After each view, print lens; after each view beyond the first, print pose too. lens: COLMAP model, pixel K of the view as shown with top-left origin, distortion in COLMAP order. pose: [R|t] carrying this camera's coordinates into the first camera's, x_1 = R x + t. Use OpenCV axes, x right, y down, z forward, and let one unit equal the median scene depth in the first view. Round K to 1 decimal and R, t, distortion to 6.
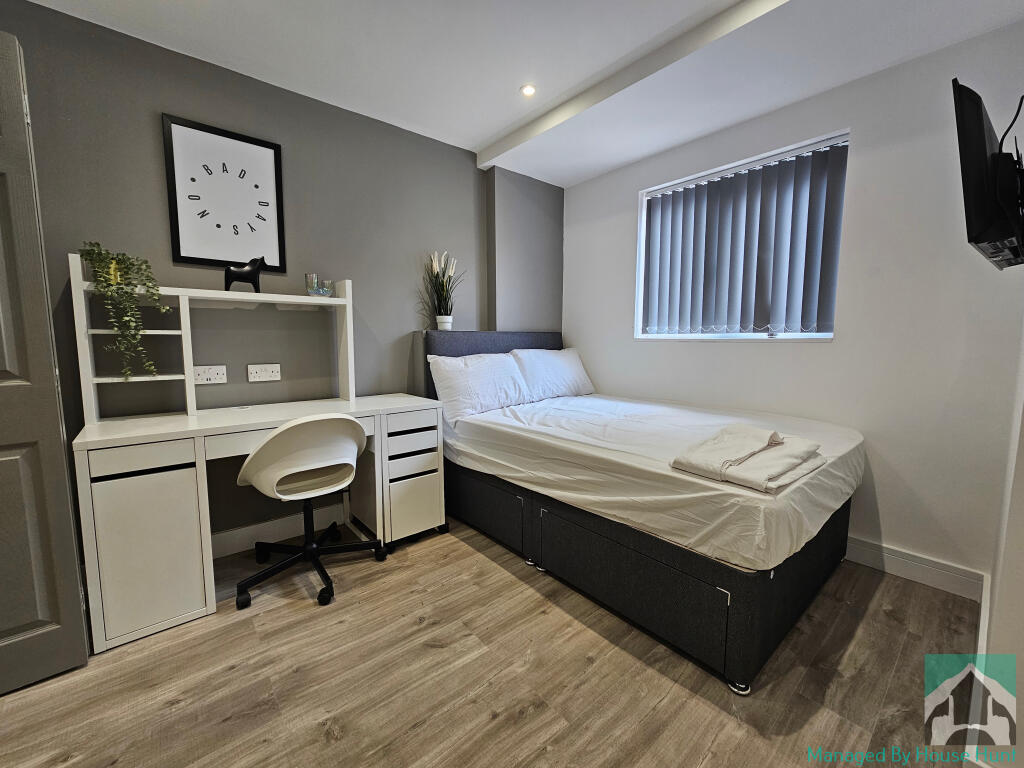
lens RADIAL K [[417.8, 0, 515.5], [0, 417.8, 384.2], [0, 0, 1]] dist [-0.004805, 0.002294]
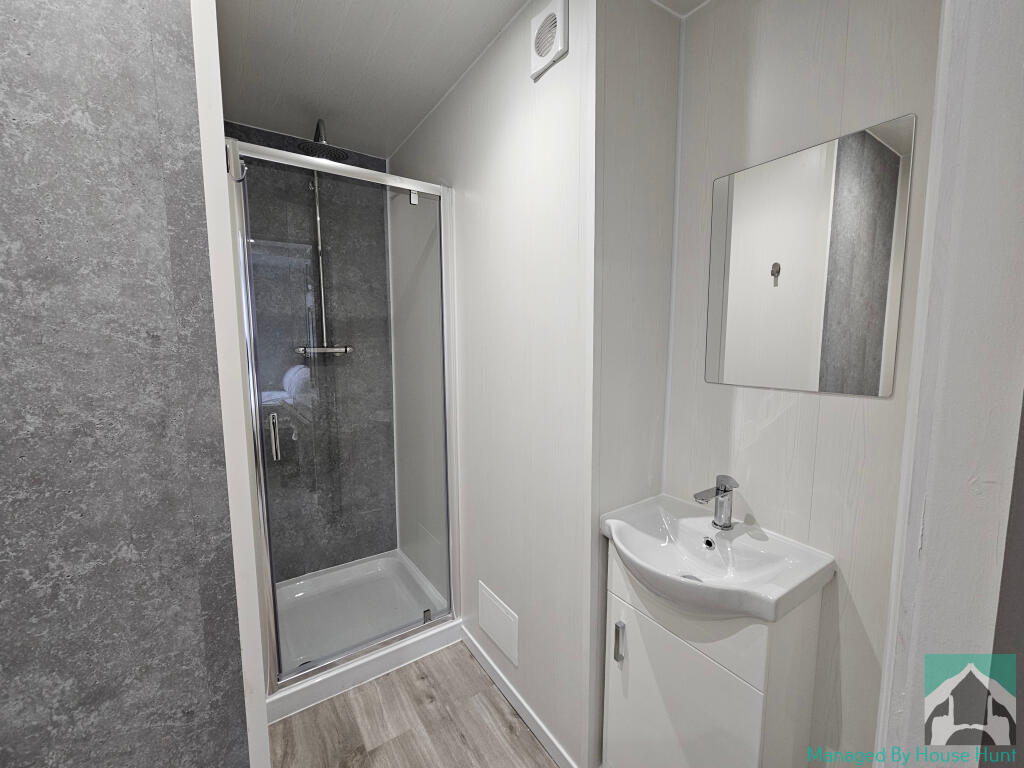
lens RADIAL K [[417.8, 0, 510.2], [0, 417.8, 383.9], [0, 0, 1]] dist [-0.004805, 0.002294]
pose [[-0.124315, 0.108882, -0.986251, 0.574897], [-0.099472, 0.987586, 0.121567, -0.242171], [0.987244, 0.113217, -0.111941, 0.814330]]
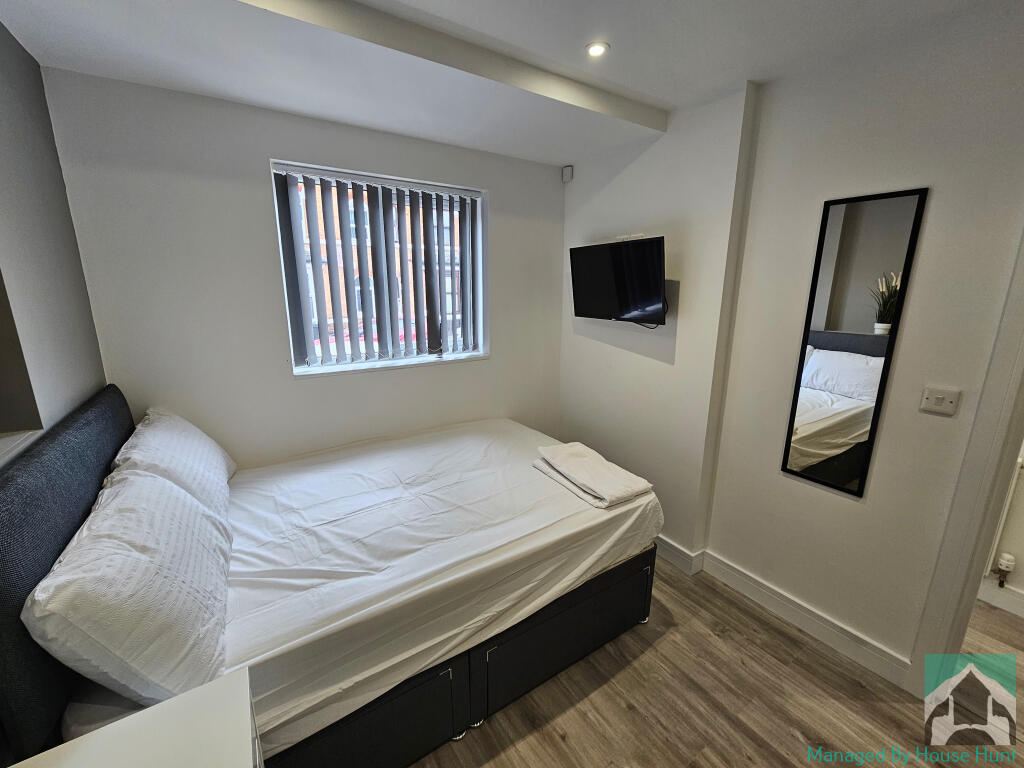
lens RADIAL K [[417.8, 0, 511.6], [0, 417.8, 383.4], [0, 0, 1]] dist [-0.004805, 0.002294]
pose [[0.128352, -0.221371, 0.966706, -0.618137], [0.104275, 0.972378, 0.208824, -0.359310], [-0.986231, 0.074000, 0.147890, 0.922544]]
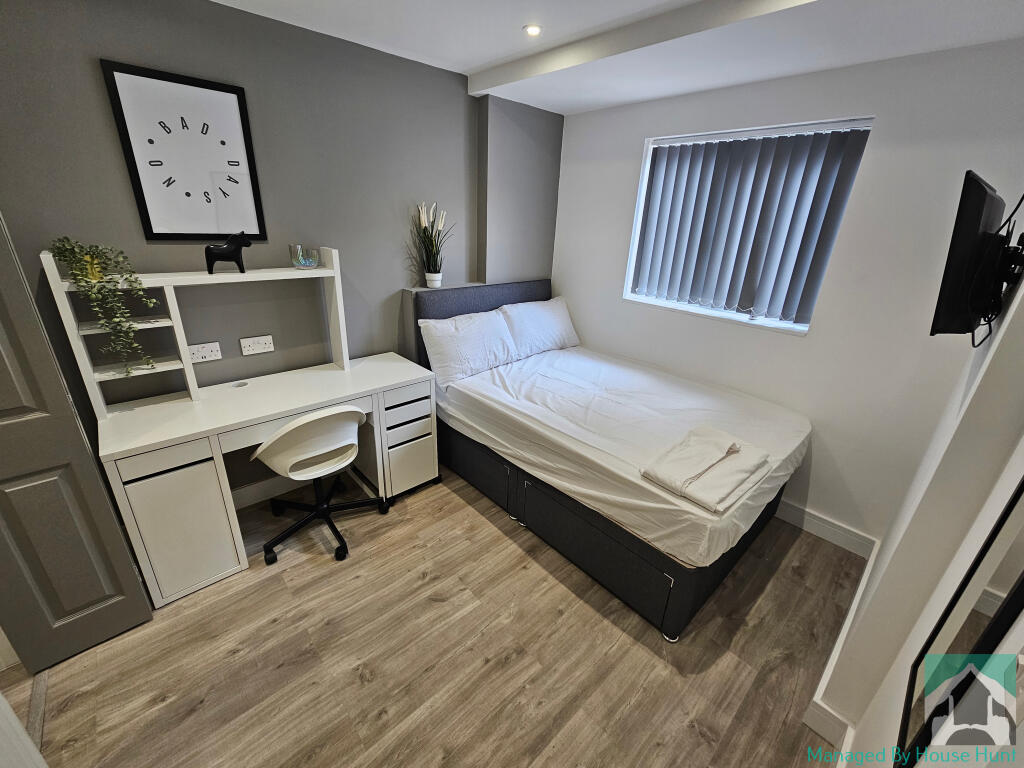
lens RADIAL K [[417.8, 0, 515.7], [0, 417.8, 384.9], [0, 0, 1]] dist [-0.004805, 0.002294]
pose [[0.998212, 0.027447, 0.053095, -0.038324], [-0.040978, 0.960953, 0.273660, -0.303133], [-0.043511, -0.275347, 0.960360, -0.028294]]
